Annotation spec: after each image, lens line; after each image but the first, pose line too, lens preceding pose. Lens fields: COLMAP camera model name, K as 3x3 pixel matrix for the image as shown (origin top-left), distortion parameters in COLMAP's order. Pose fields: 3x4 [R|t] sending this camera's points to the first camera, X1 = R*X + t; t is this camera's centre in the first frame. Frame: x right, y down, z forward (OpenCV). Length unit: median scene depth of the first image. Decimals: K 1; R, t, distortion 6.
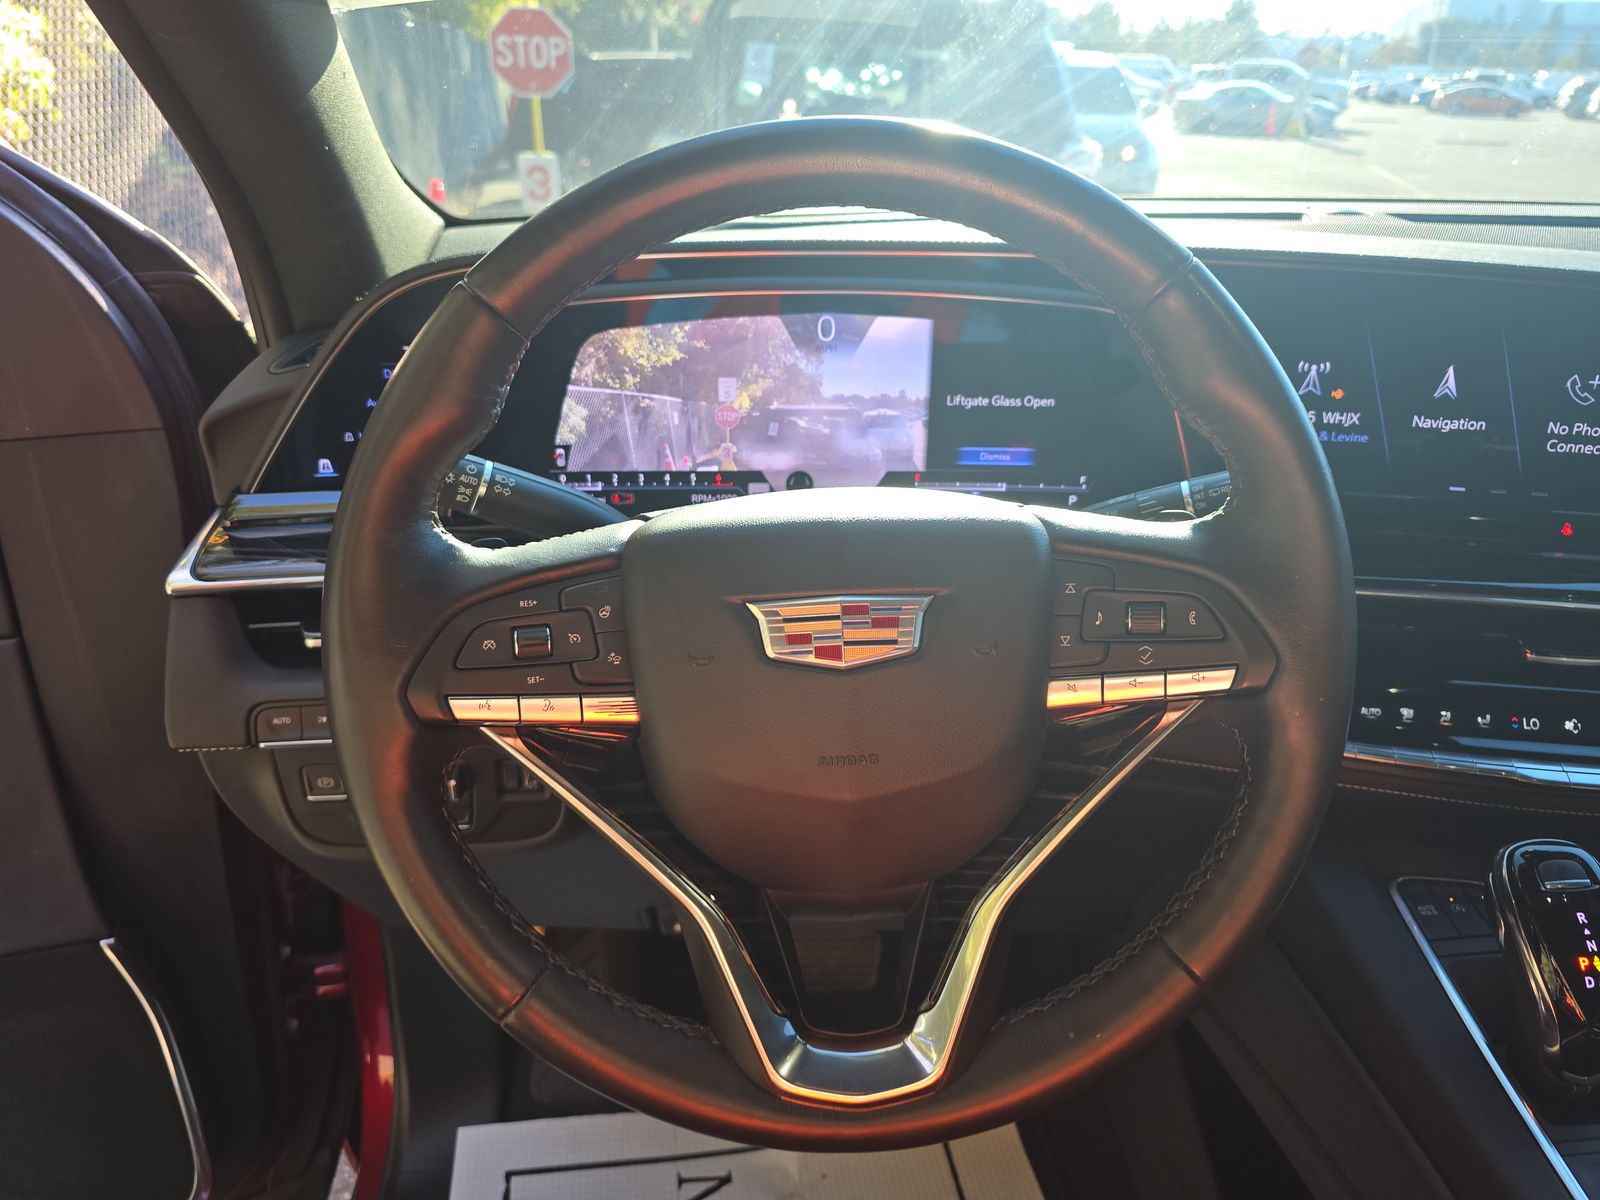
lens RADIAL K [[1028.0, 0, 757.1], [0, 1028.0, 638.0], [0, 0, 1]] dist [0.026175, -0.042017]
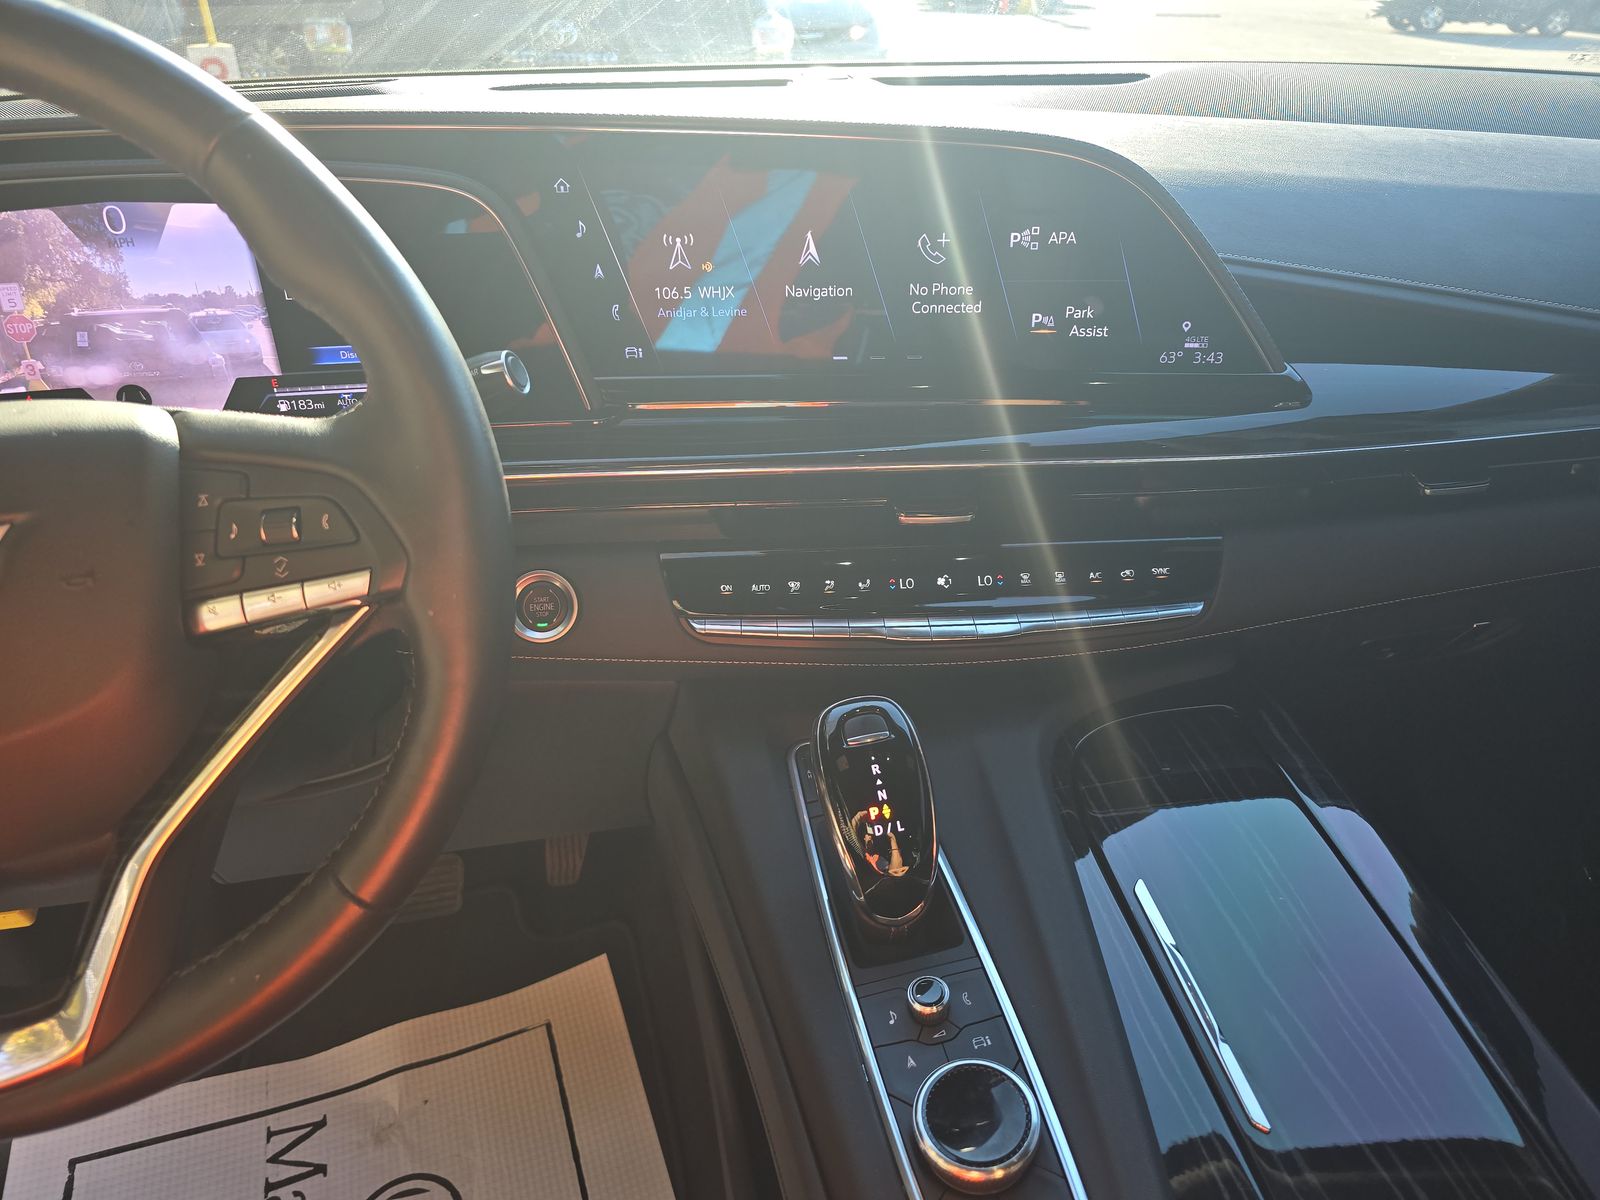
lens RADIAL K [[1028.0, 0, 757.1], [0, 1028.0, 638.0], [0, 0, 1]] dist [0.026175, -0.042017]
pose [[0.977569, -0.113886, 0.177167, 0.400709], [0.097181, 0.990200, 0.100295, 0.018456], [-0.186853, -0.080828, 0.979057, 0.006596]]
